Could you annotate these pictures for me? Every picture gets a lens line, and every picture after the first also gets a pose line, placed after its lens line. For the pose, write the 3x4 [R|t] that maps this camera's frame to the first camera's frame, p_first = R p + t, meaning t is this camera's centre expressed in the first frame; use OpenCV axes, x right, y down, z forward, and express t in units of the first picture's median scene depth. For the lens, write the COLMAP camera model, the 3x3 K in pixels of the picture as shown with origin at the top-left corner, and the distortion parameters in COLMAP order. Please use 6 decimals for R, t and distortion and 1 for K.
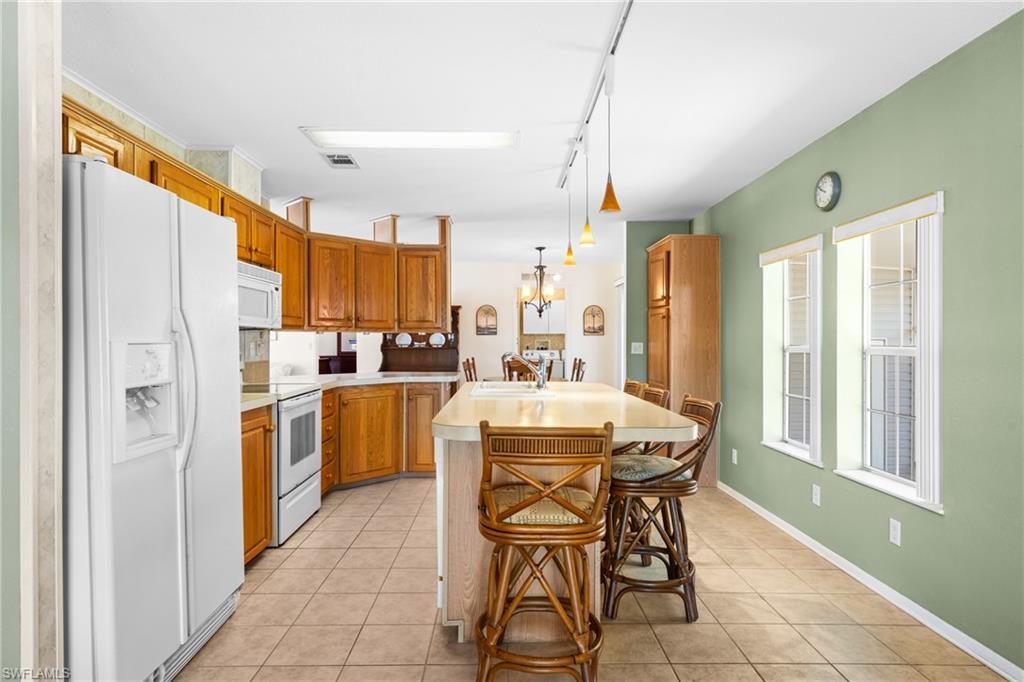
lens RADIAL K [[575.0, 0, 512.0], [0, 575.0, 341.0], [0, 0, 1]] dist [-0.002186, -0.002140]
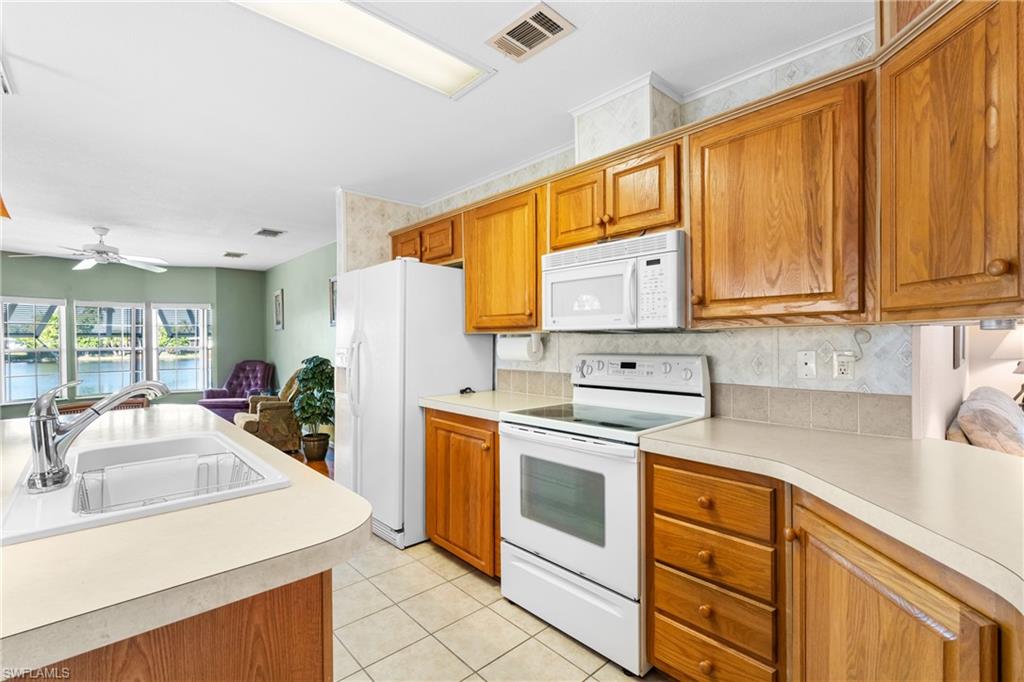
lens RADIAL K [[458.0, 0, 498.2], [0, 458.0, 342.7], [0, 0, 1]] dist [-0.000050, -0.000213]
pose [[-0.755256, 0.002863, -0.655423, 0.021049], [0.002614, 0.999996, 0.001356, -0.005858], [0.655424, -0.000690, -0.755261, 0.991810]]
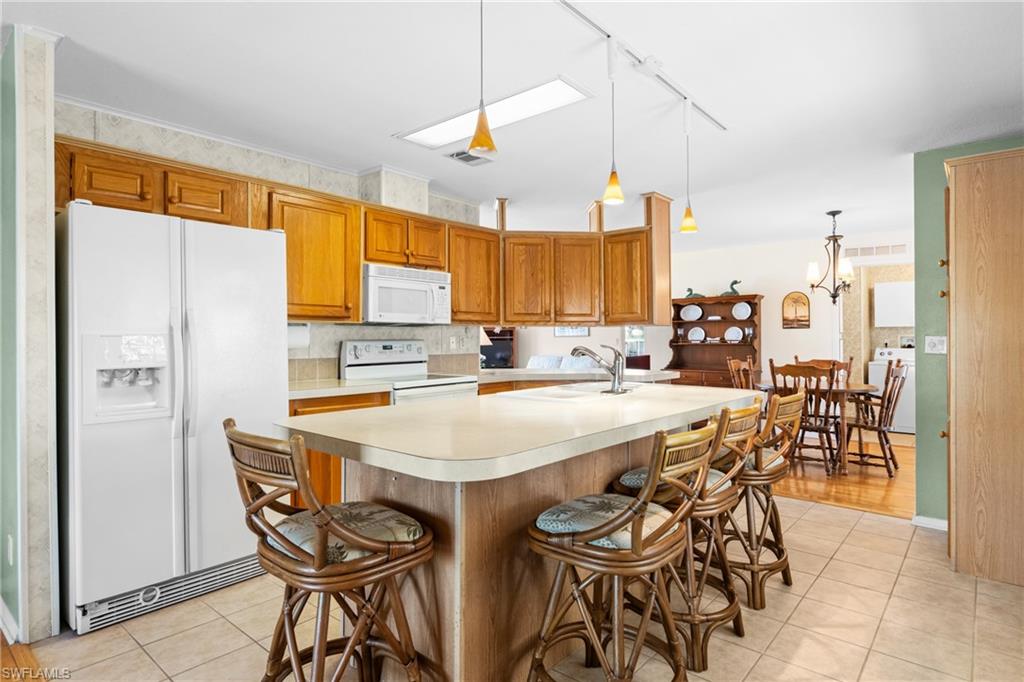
lens RADIAL K [[563.6, 0, 512.0], [0, 563.6, 341.0], [0, 0, 1]] dist [0.001452, 0.001583]
pose [[0.744783, 0.004493, -0.667291, 0.318946], [0.000275, 0.999975, 0.007040, 0.002434], [0.667306, -0.005427, 0.744764, 0.230593]]
